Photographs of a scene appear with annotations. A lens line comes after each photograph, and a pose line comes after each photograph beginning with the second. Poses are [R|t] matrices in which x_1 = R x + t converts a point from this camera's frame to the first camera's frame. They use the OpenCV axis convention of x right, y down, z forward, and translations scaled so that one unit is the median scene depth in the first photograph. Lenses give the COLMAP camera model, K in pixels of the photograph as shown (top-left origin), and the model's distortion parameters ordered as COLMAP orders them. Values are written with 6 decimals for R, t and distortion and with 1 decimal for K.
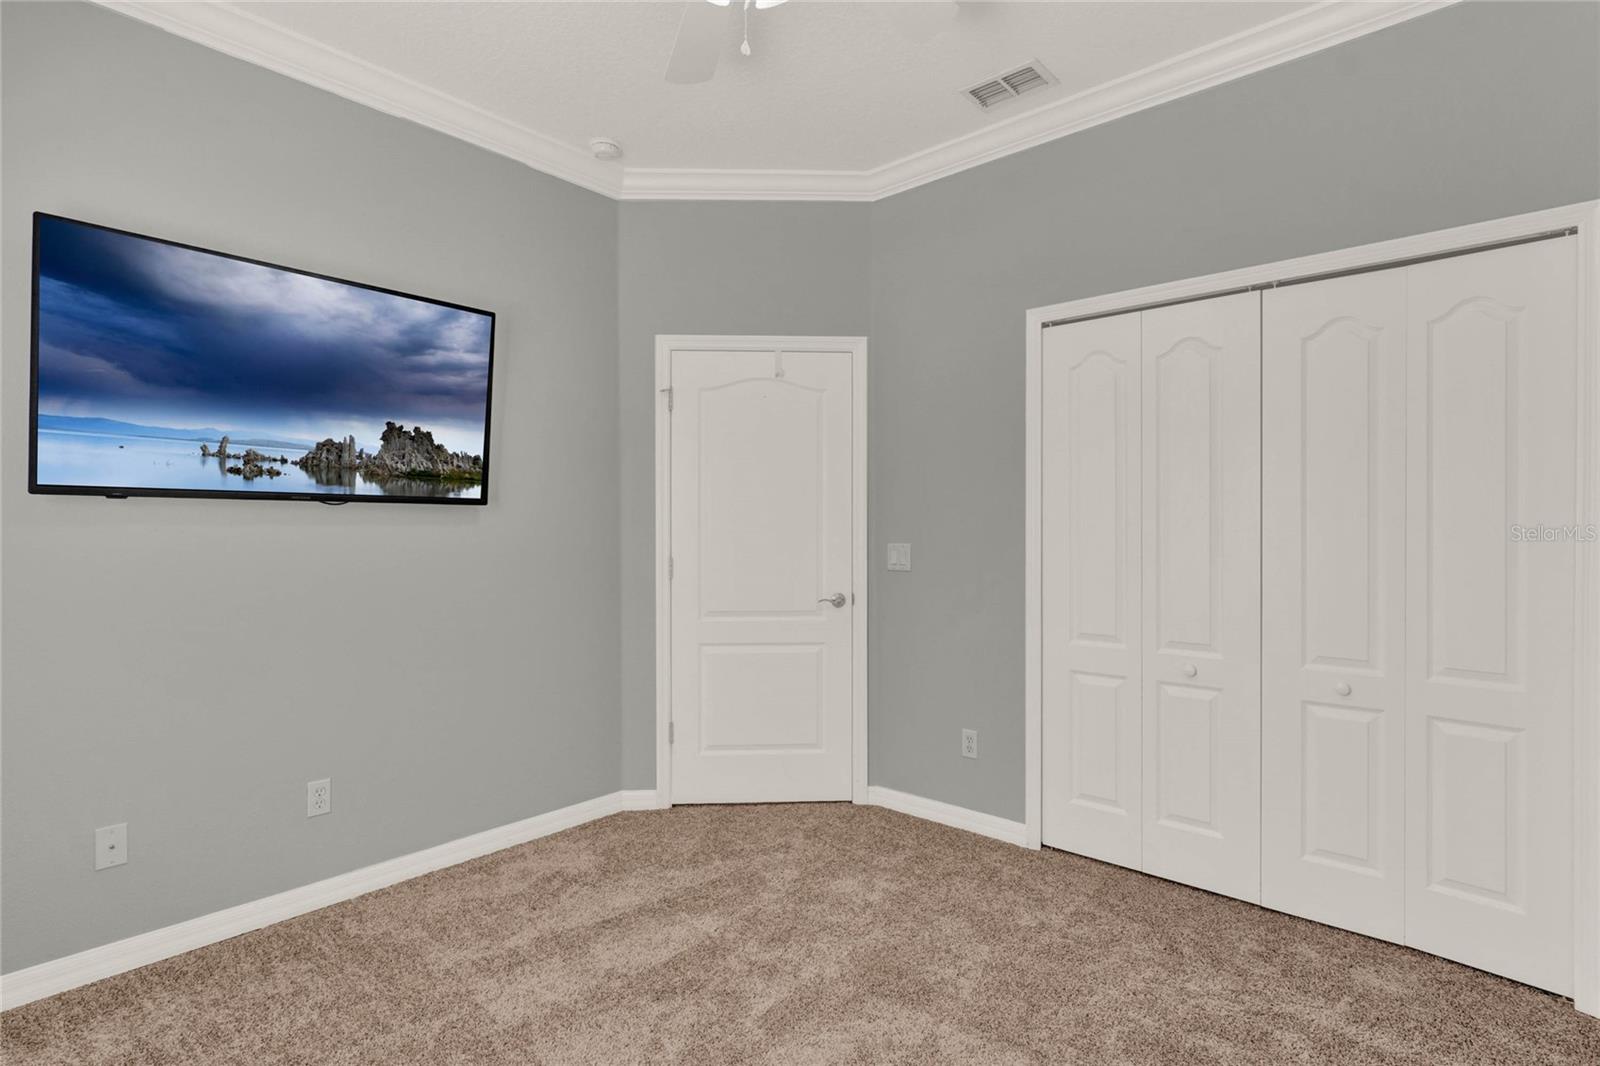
lens RADIAL K [[771.3, 0, 807.3], [0, 771.3, 530.7], [0, 0, 1]] dist [-0.028684, 0.008329]
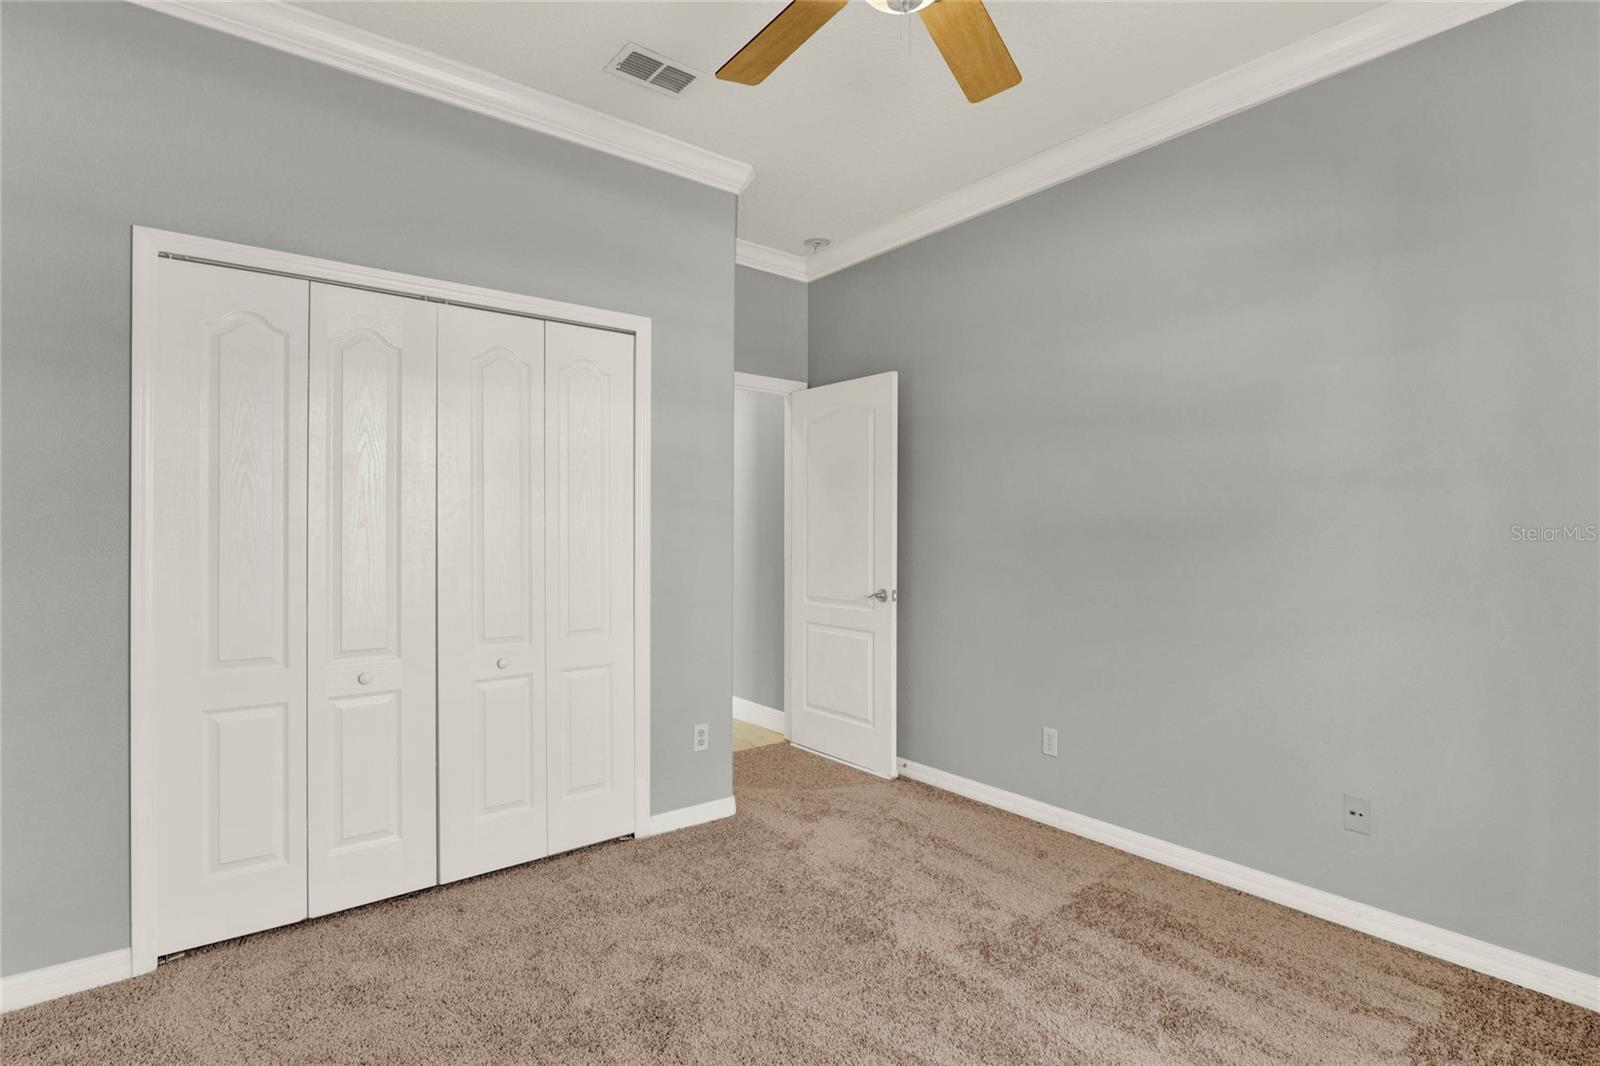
lens RADIAL K [[771.3, 0, 807.3], [0, 771.3, 530.7], [0, 0, 1]] dist [-0.028684, 0.008329]
pose [[0.141056, -0.011787, 0.989932, -0.386872], [0.008526, 0.999907, 0.010691, -0.006872], [-0.989965, 0.006932, 0.141143, 0.341731]]
